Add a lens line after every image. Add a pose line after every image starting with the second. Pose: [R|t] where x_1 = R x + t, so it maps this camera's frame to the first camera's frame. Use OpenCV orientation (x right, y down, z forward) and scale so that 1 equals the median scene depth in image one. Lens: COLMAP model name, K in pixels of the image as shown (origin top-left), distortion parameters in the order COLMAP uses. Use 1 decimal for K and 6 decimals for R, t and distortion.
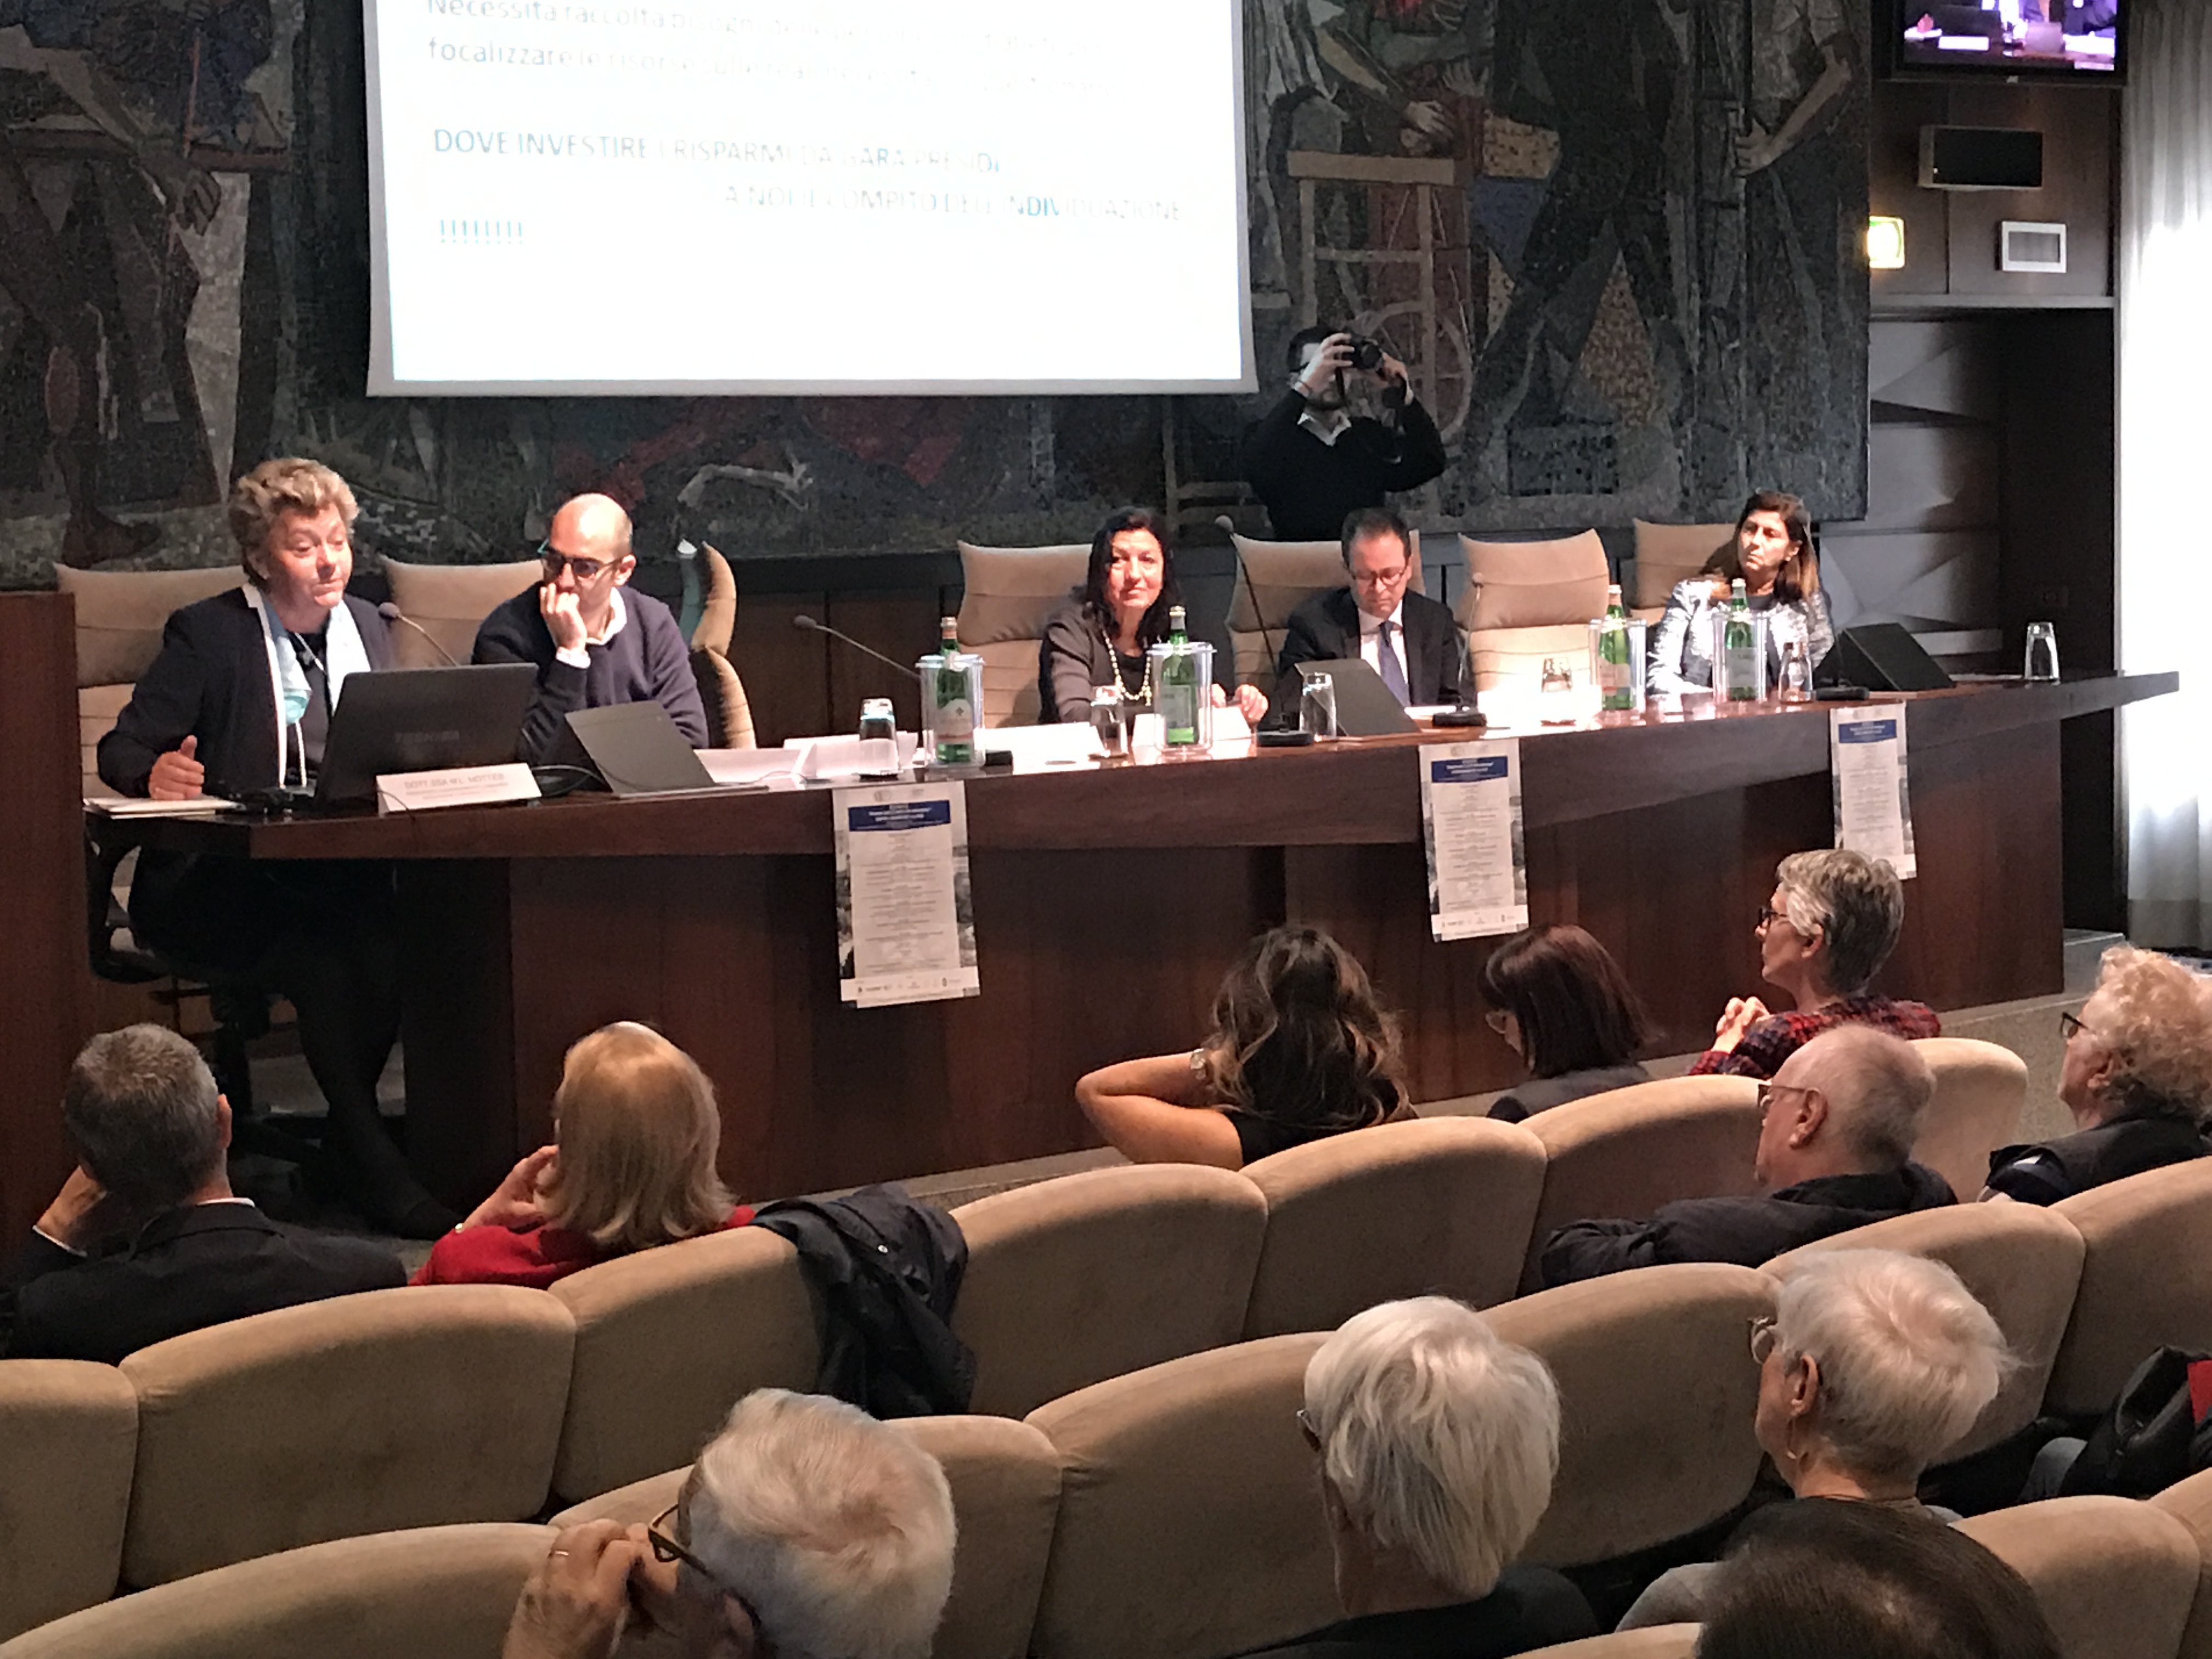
lens RADIAL K [[3625.3, 0, 1106.0], [0, 3625.3, 829.5], [0, 0, 1]] dist [0.314617, -1.563301]
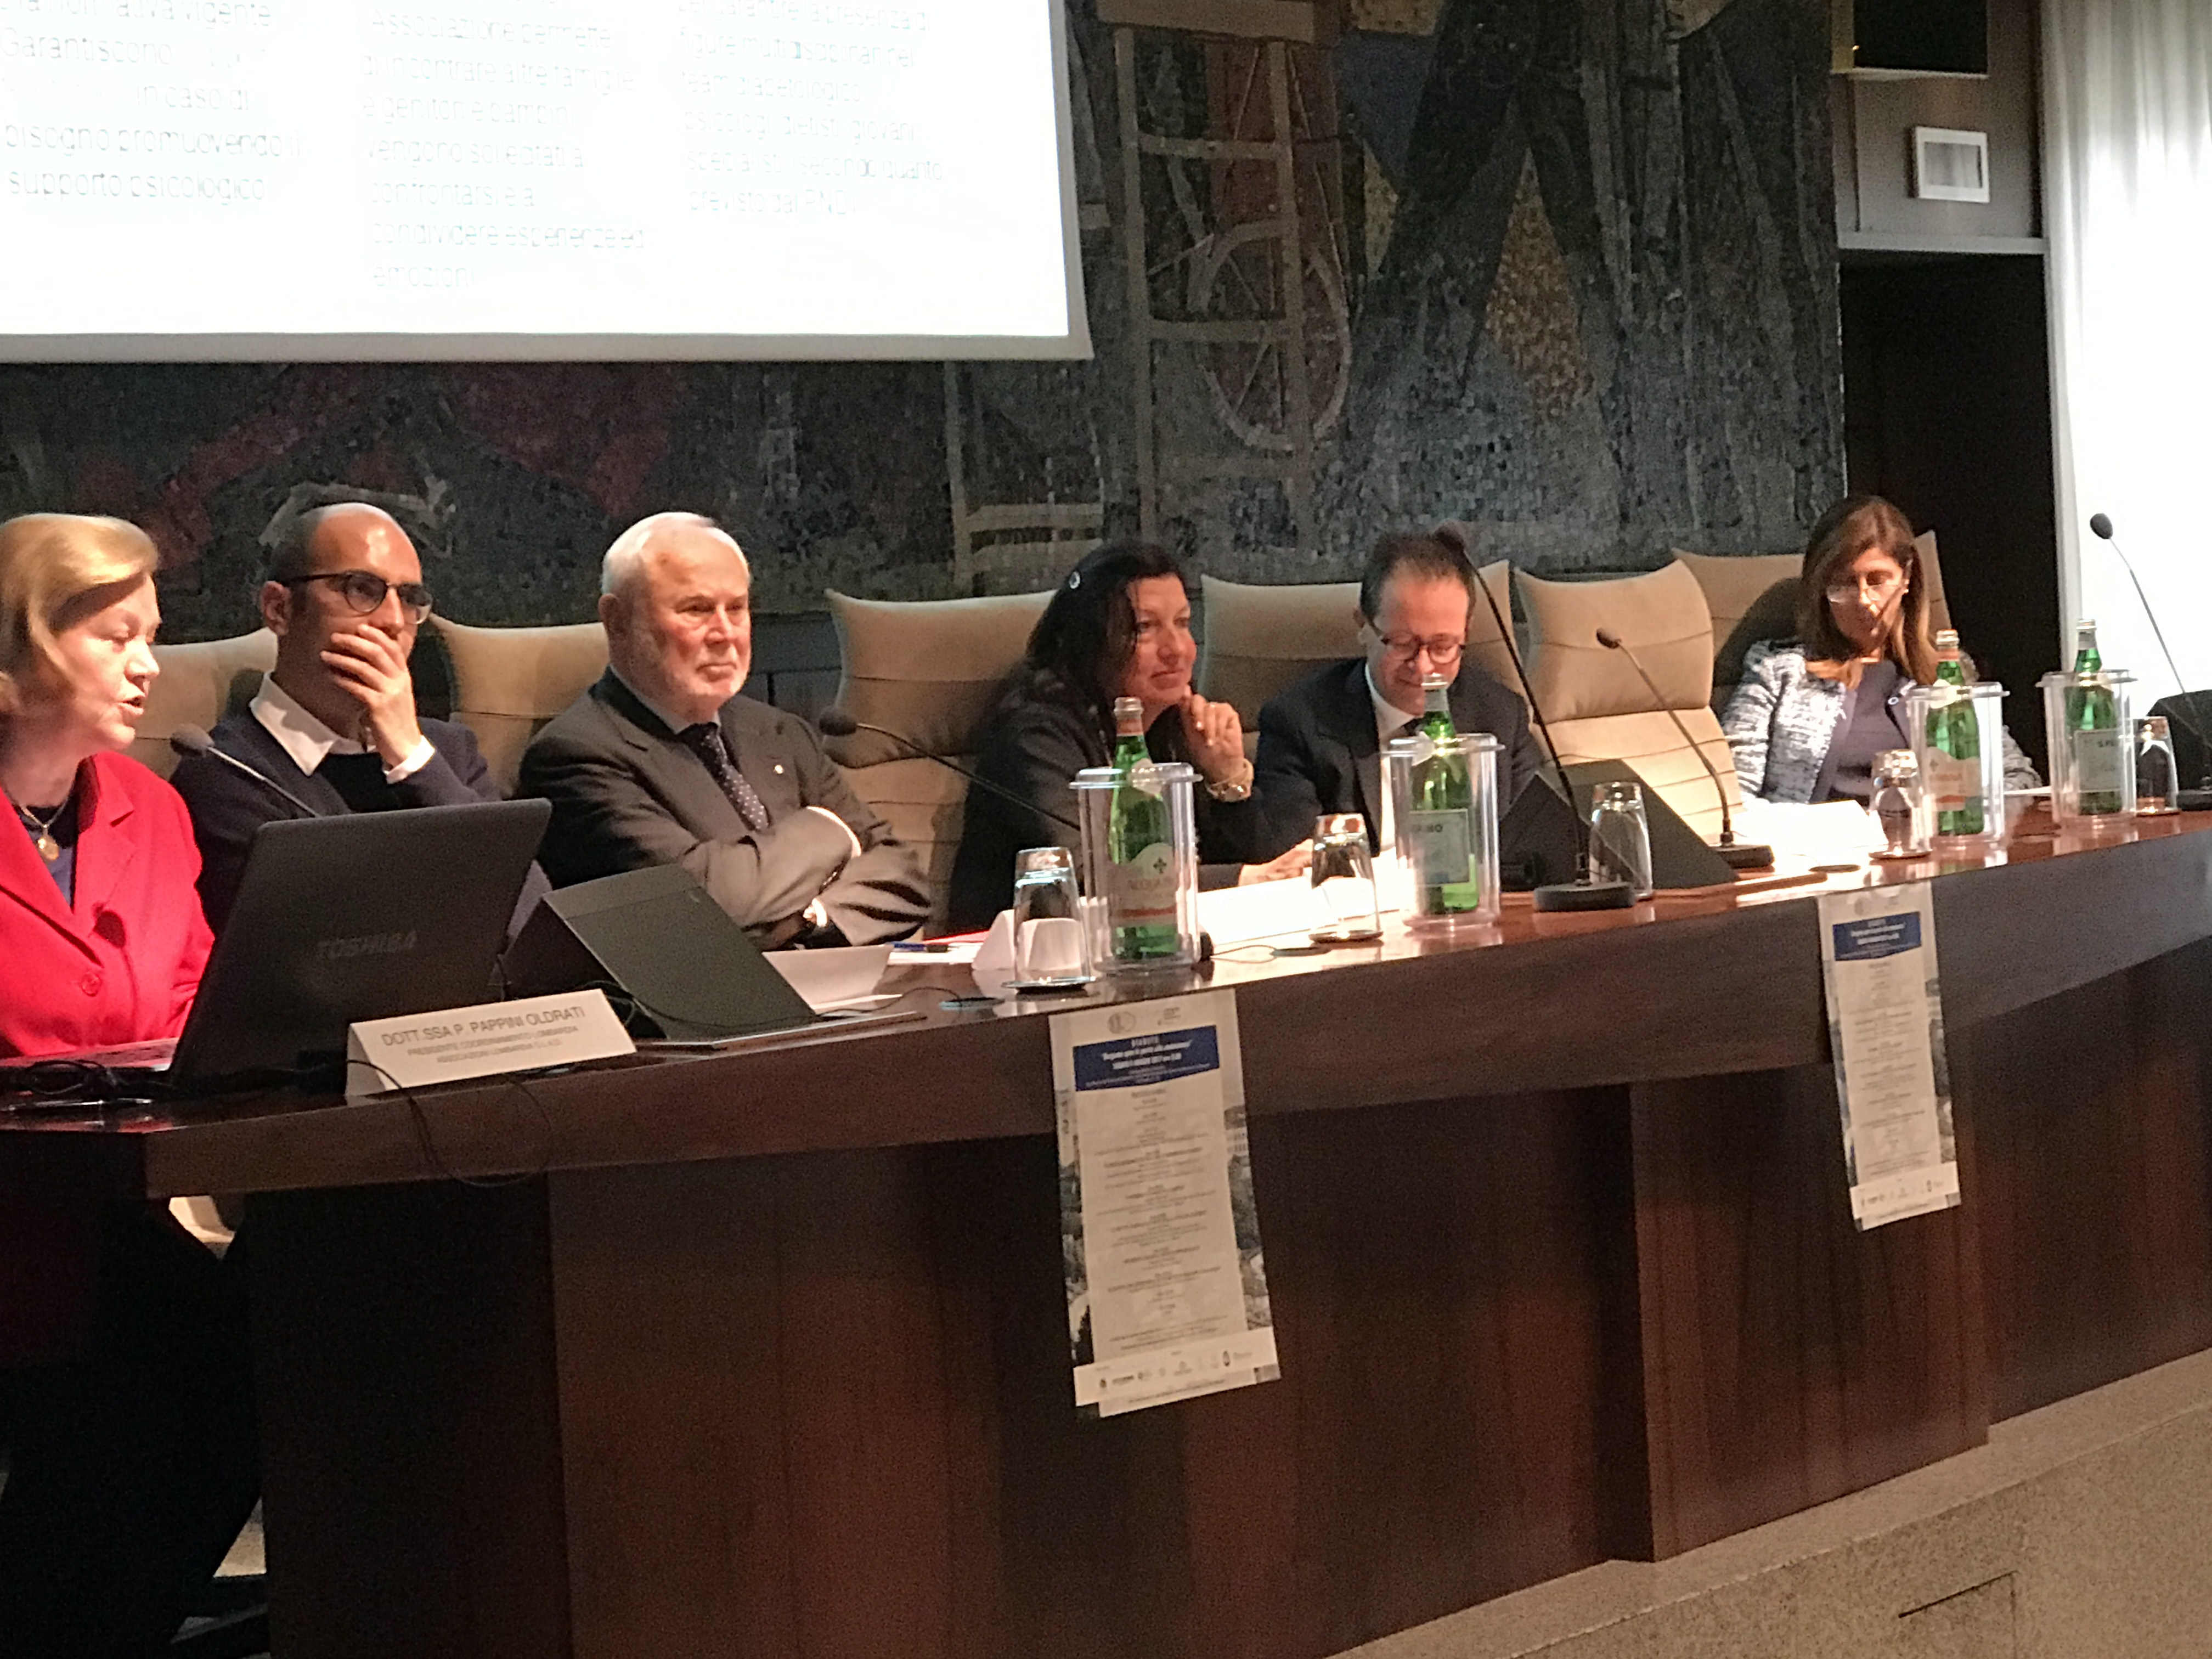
lens RADIAL K [[4965.9, 0, 1106.0], [0, 4965.9, 829.5], [0, 0, 1]] dist [0.003595, 0.154554]
pose [[0.972188, -0.038046, 0.231091, -0.151149], [0.049022, 0.997917, -0.041938, -0.004530], [-0.229014, 0.052101, 0.972028, 0.179441]]
